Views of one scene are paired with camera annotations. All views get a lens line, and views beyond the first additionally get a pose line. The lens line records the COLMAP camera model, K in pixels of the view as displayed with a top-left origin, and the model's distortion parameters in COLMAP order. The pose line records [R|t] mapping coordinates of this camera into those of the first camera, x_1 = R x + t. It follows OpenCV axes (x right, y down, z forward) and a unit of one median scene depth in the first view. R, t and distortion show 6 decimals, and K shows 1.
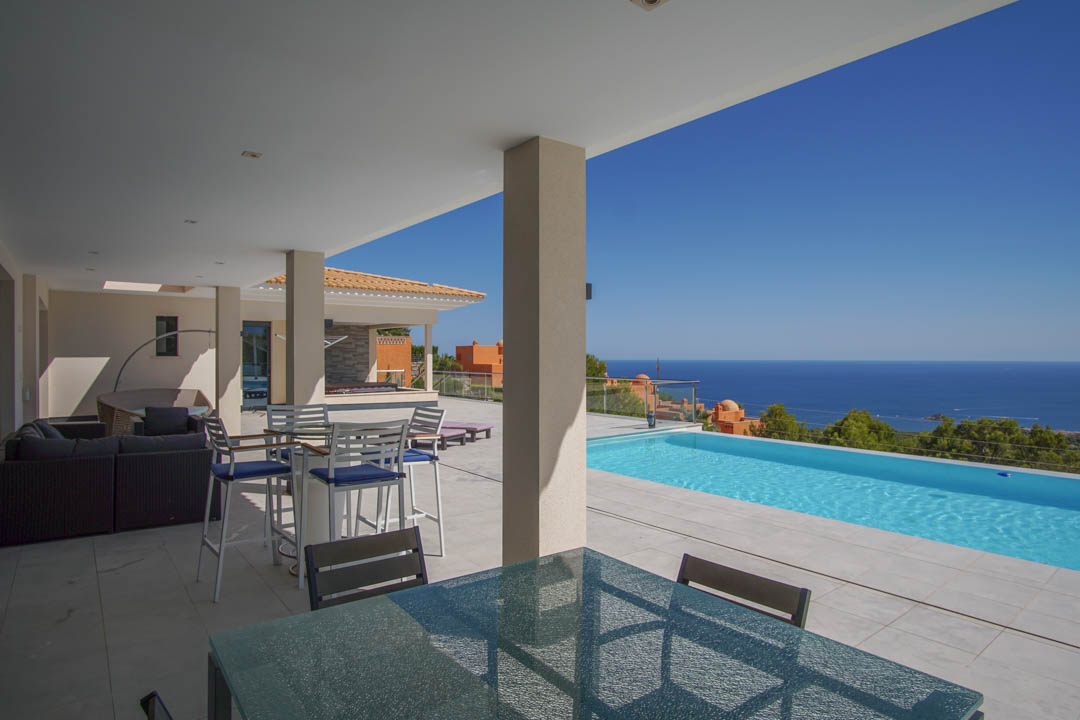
lens RADIAL K [[589.5, 0, 539.5], [0, 589.5, 357.7], [0, 0, 1]] dist [0.000159, 0.003591]
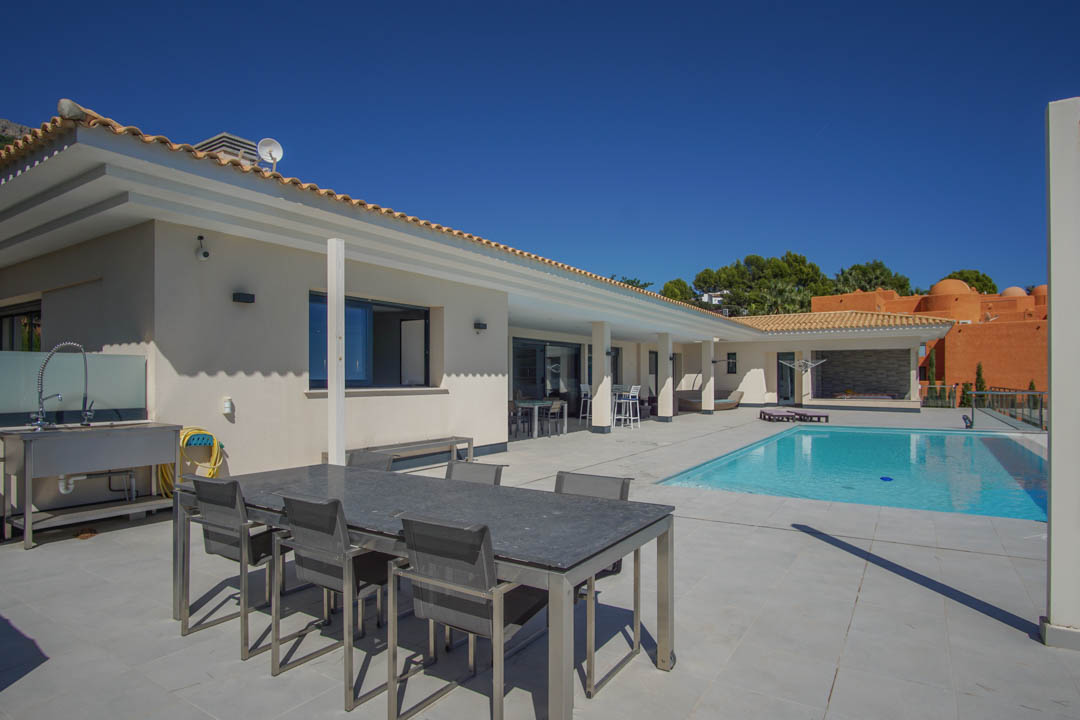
lens RADIAL K [[589.5, 0, 540.4], [0, 589.5, 364.0], [0, 0, 1]] dist [0.000159, 0.003591]
pose [[0.357098, -0.020604, -0.933840, 0.761997], [-0.004092, 0.999713, -0.023622, 0.012511], [0.934058, 0.012256, 0.356911, -0.208308]]
